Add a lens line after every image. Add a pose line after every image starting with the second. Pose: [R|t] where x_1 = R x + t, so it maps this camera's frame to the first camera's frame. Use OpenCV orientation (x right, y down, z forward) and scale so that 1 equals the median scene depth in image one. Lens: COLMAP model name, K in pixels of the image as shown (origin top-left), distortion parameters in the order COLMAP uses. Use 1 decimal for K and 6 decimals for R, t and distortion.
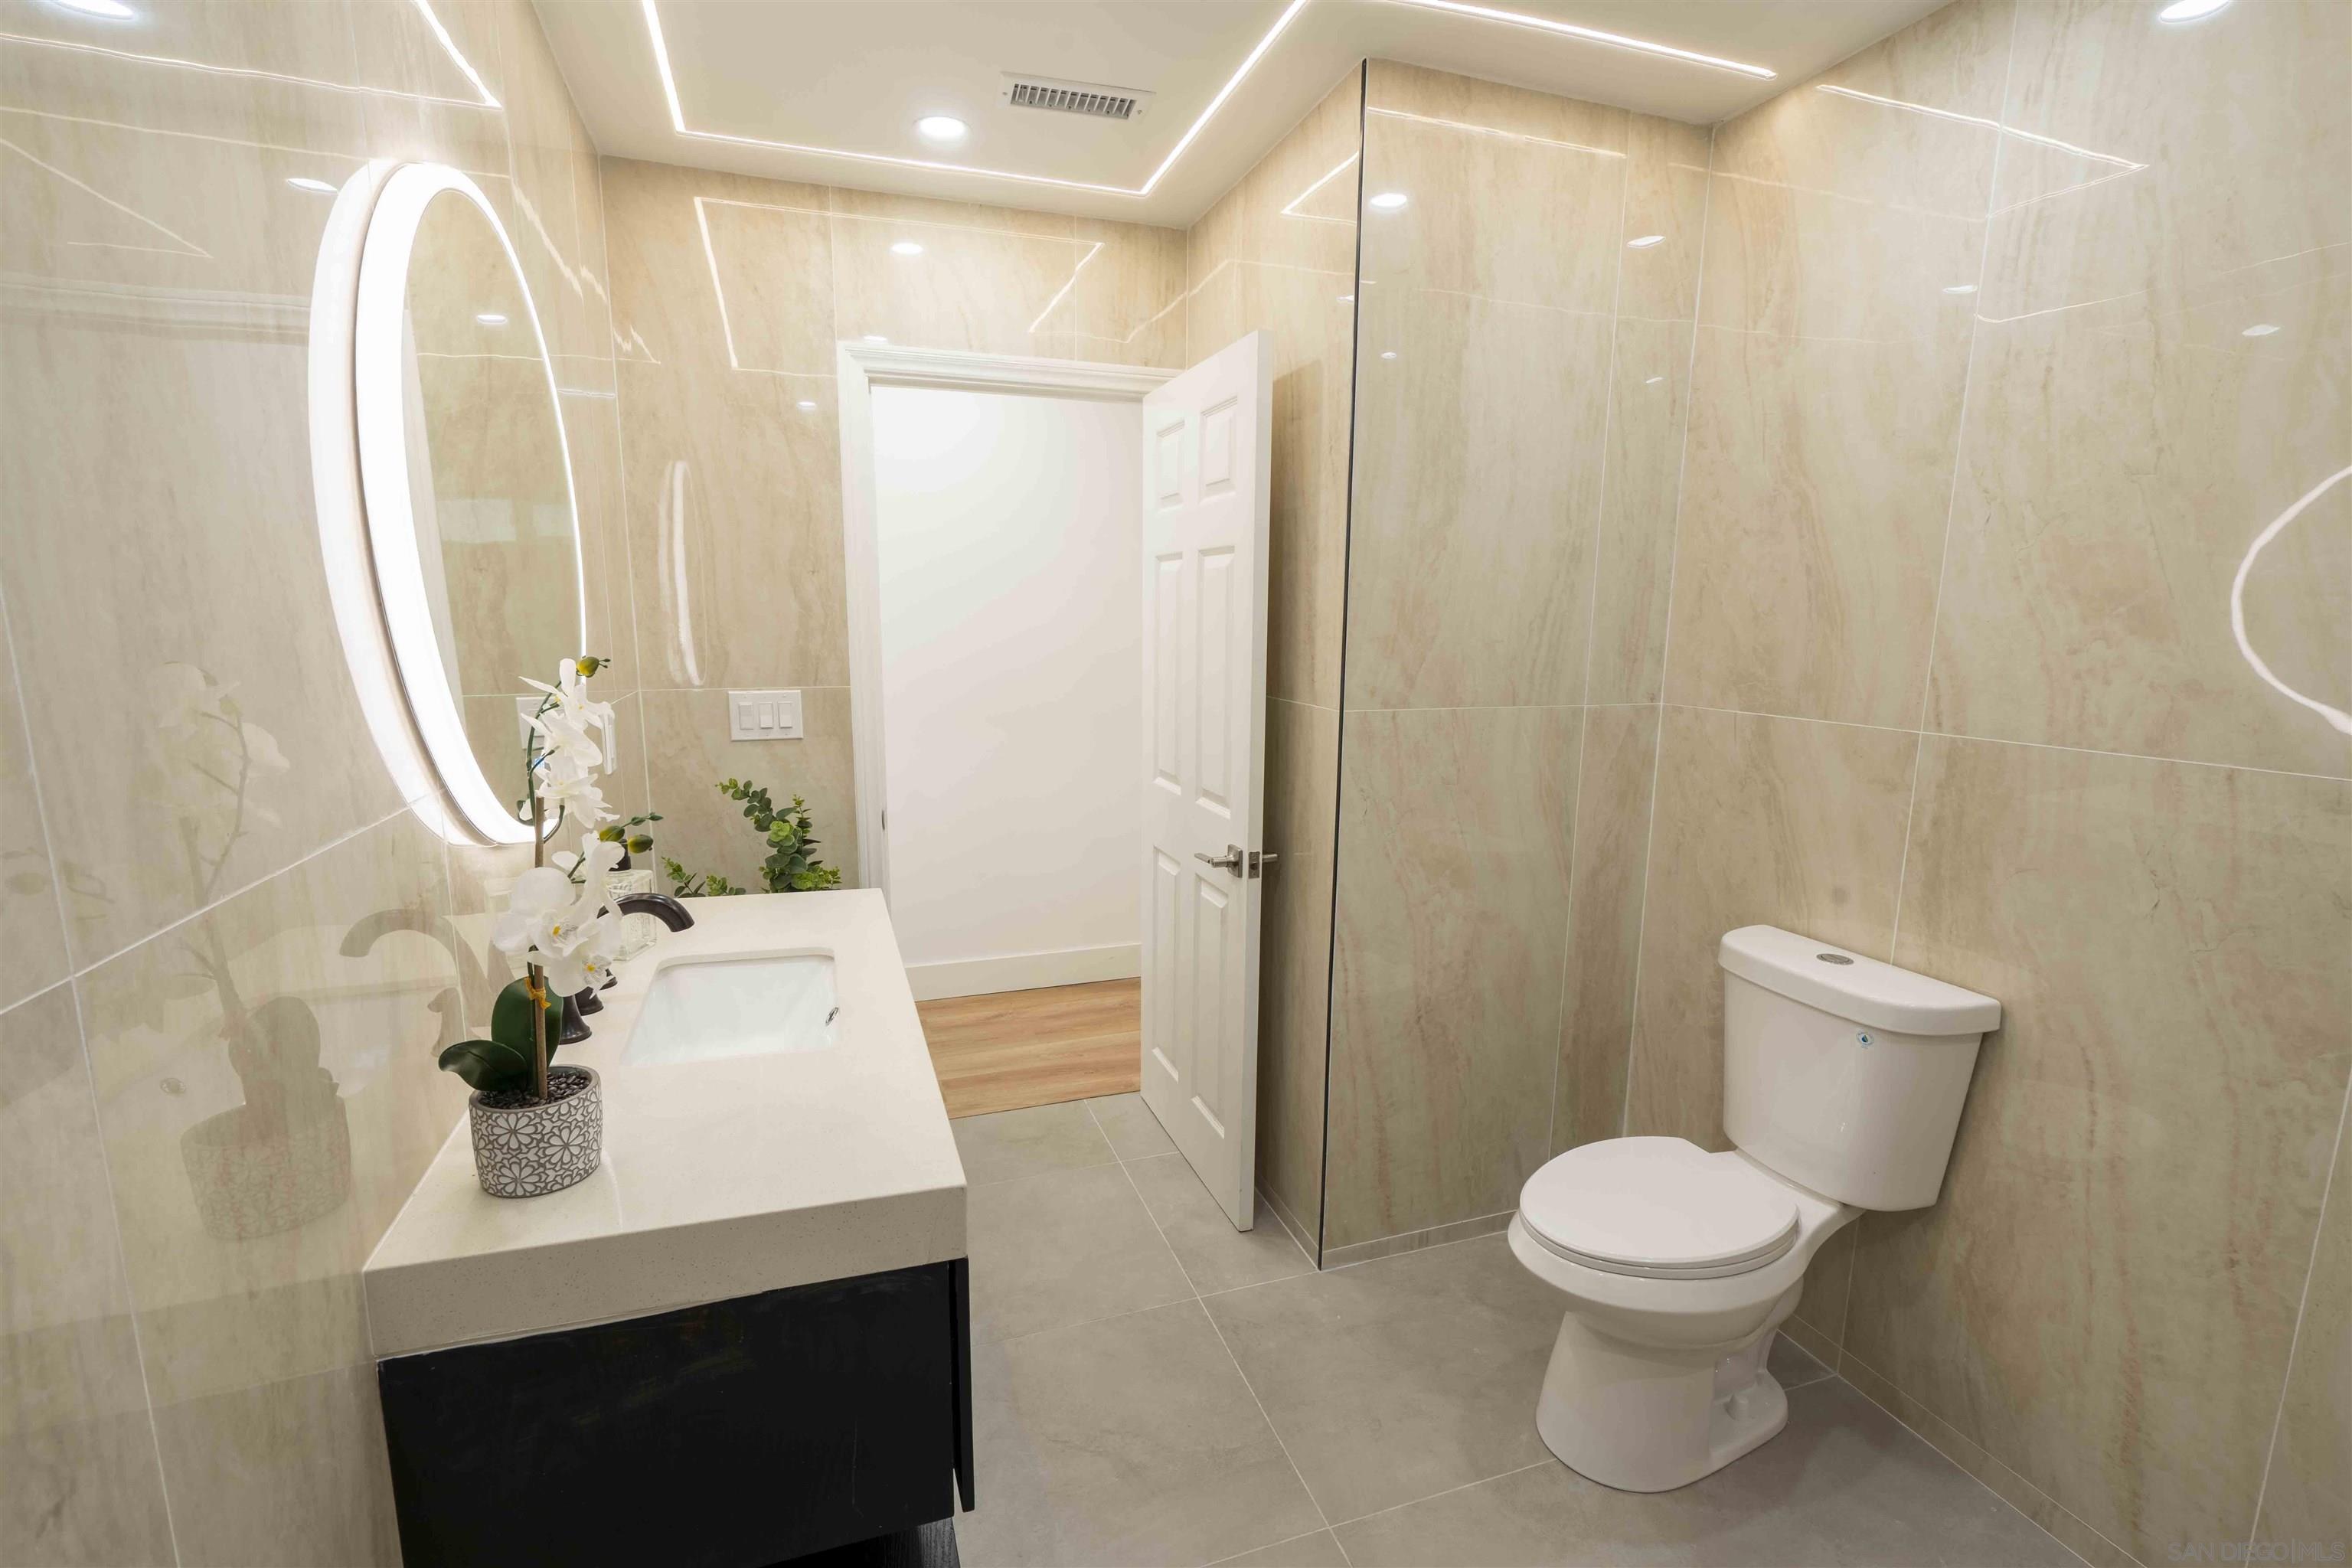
lens RADIAL K [[1051.1, 0, 1167.2], [0, 1051.1, 792.8], [0, 0, 1]] dist [-0.009496, 0.004991]
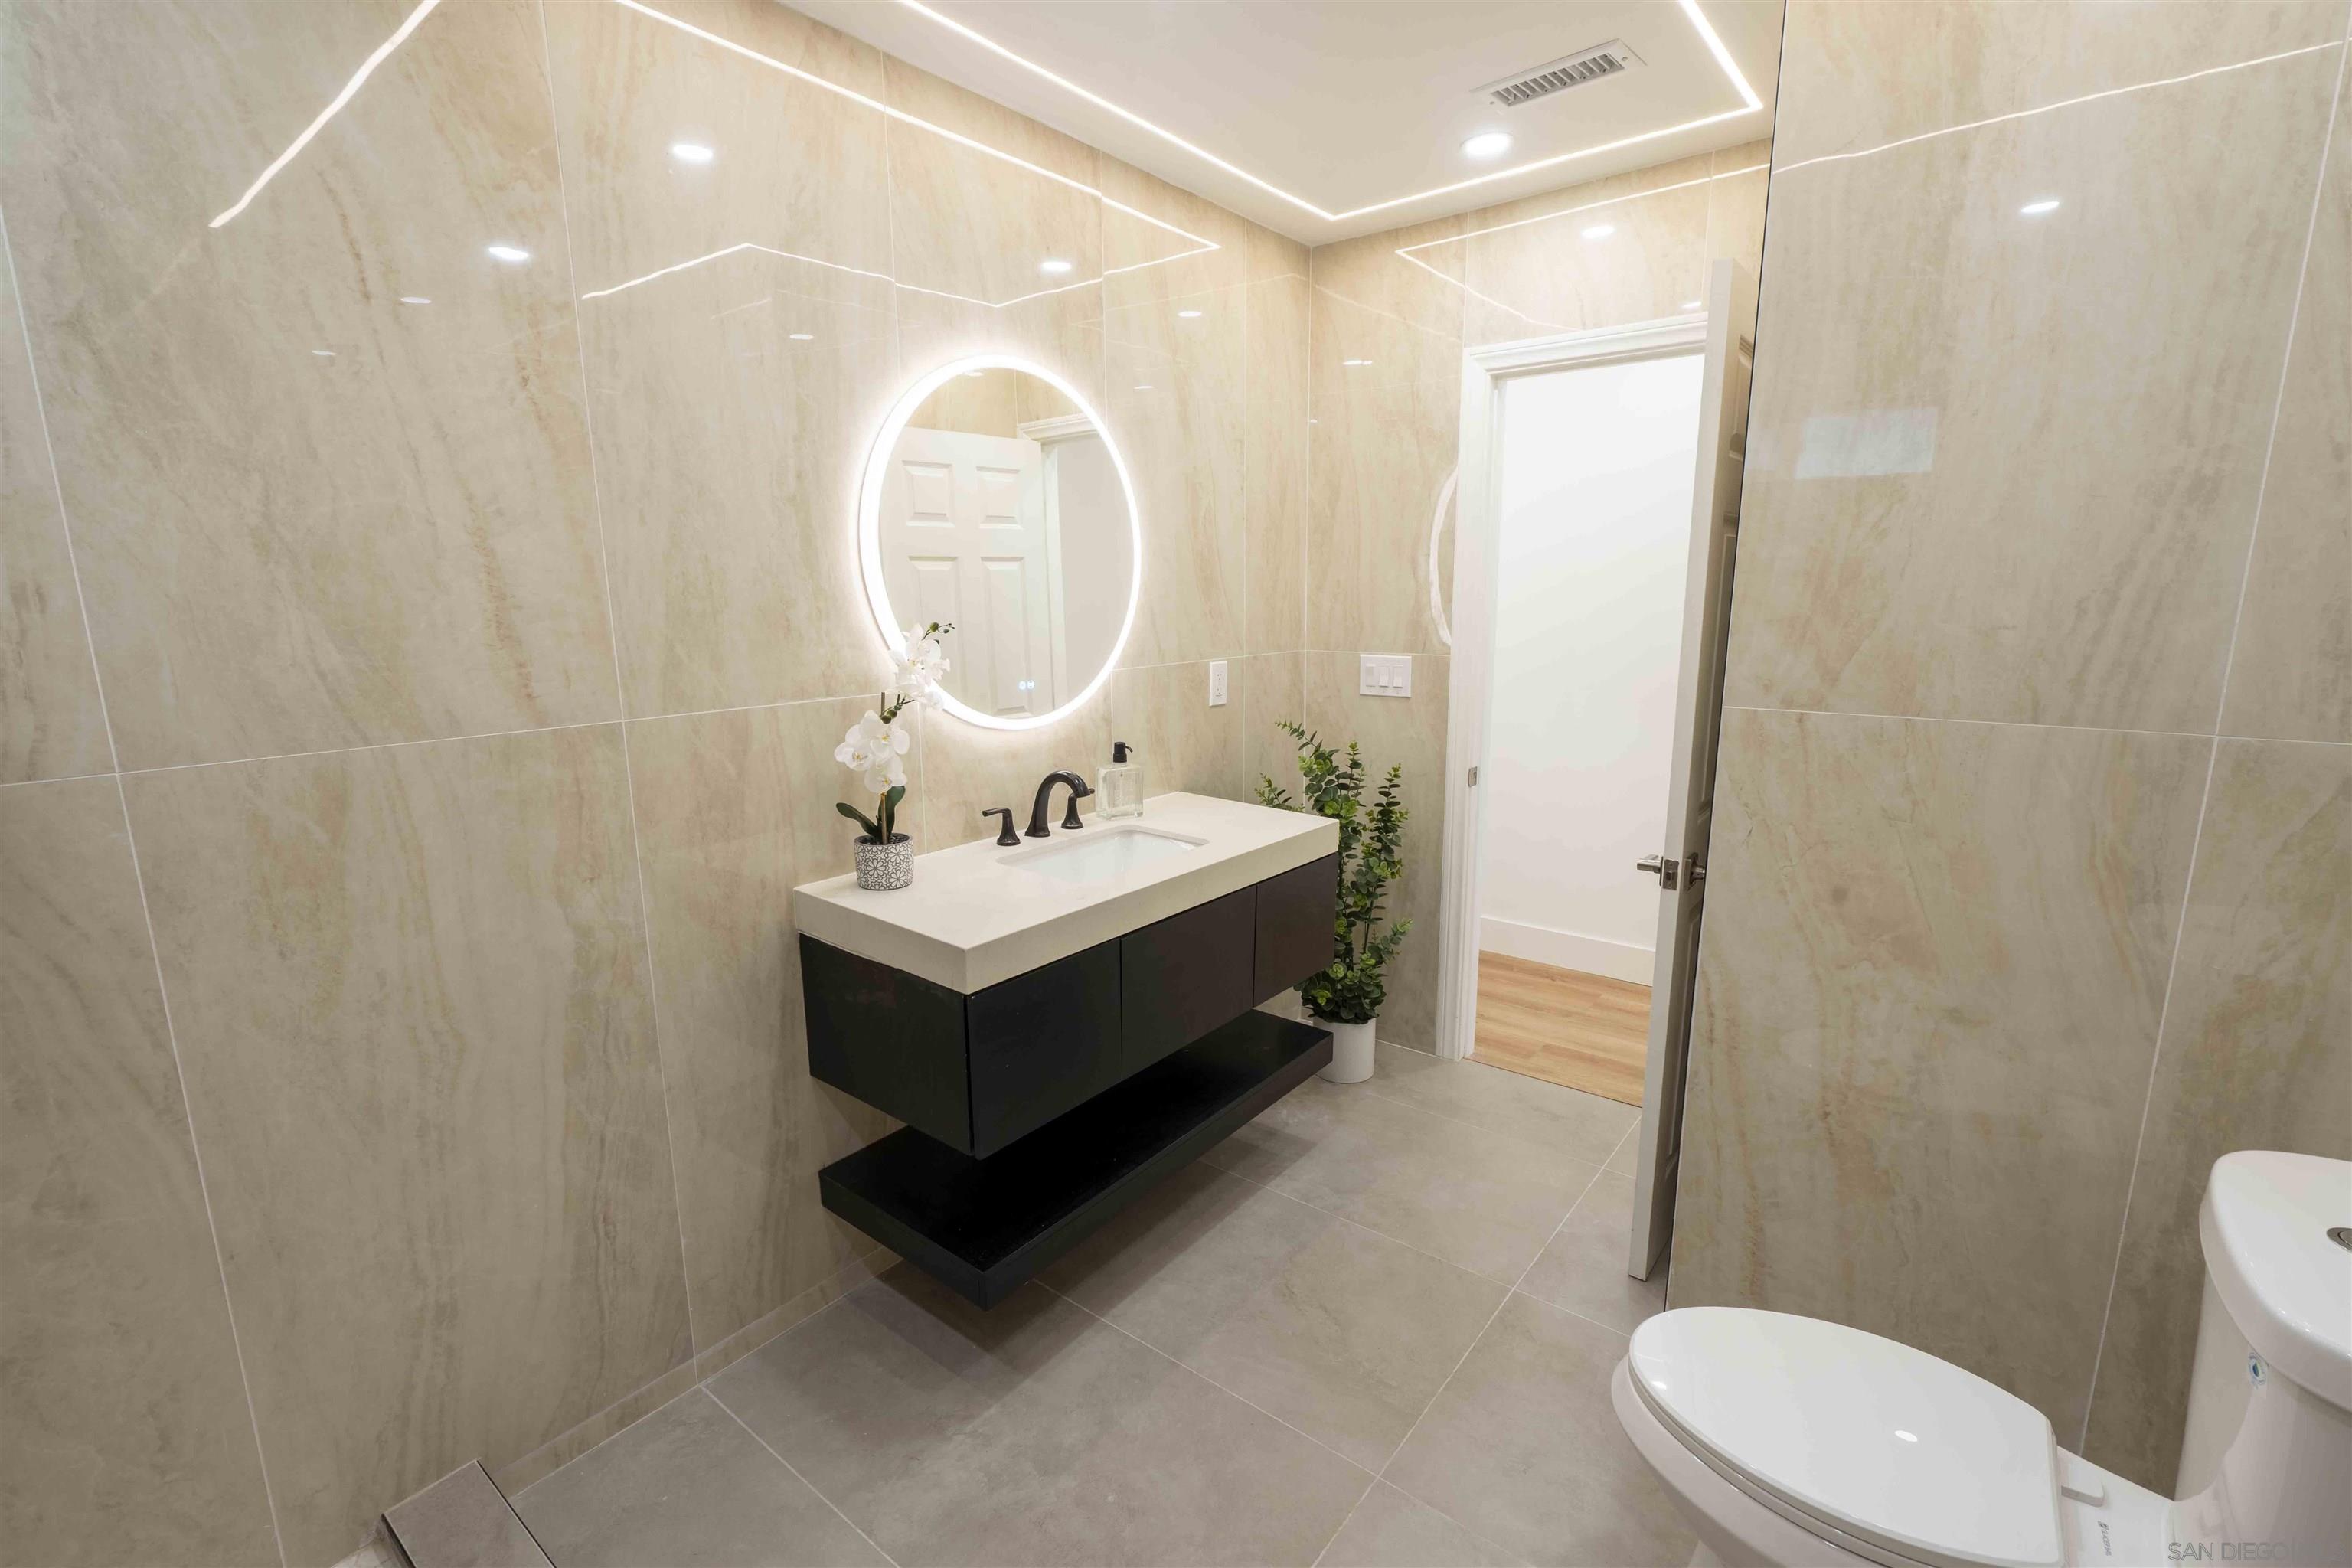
lens RADIAL K [[1051.1, 0, 1167.2], [0, 1051.1, 792.8], [0, 0, 1]] dist [-0.009496, 0.004991]
pose [[0.531216, 0.152932, -0.833320, 0.602406], [-0.130475, 0.986607, 0.097890, -0.031597], [0.837130, 0.056727, 0.544055, 0.165184]]
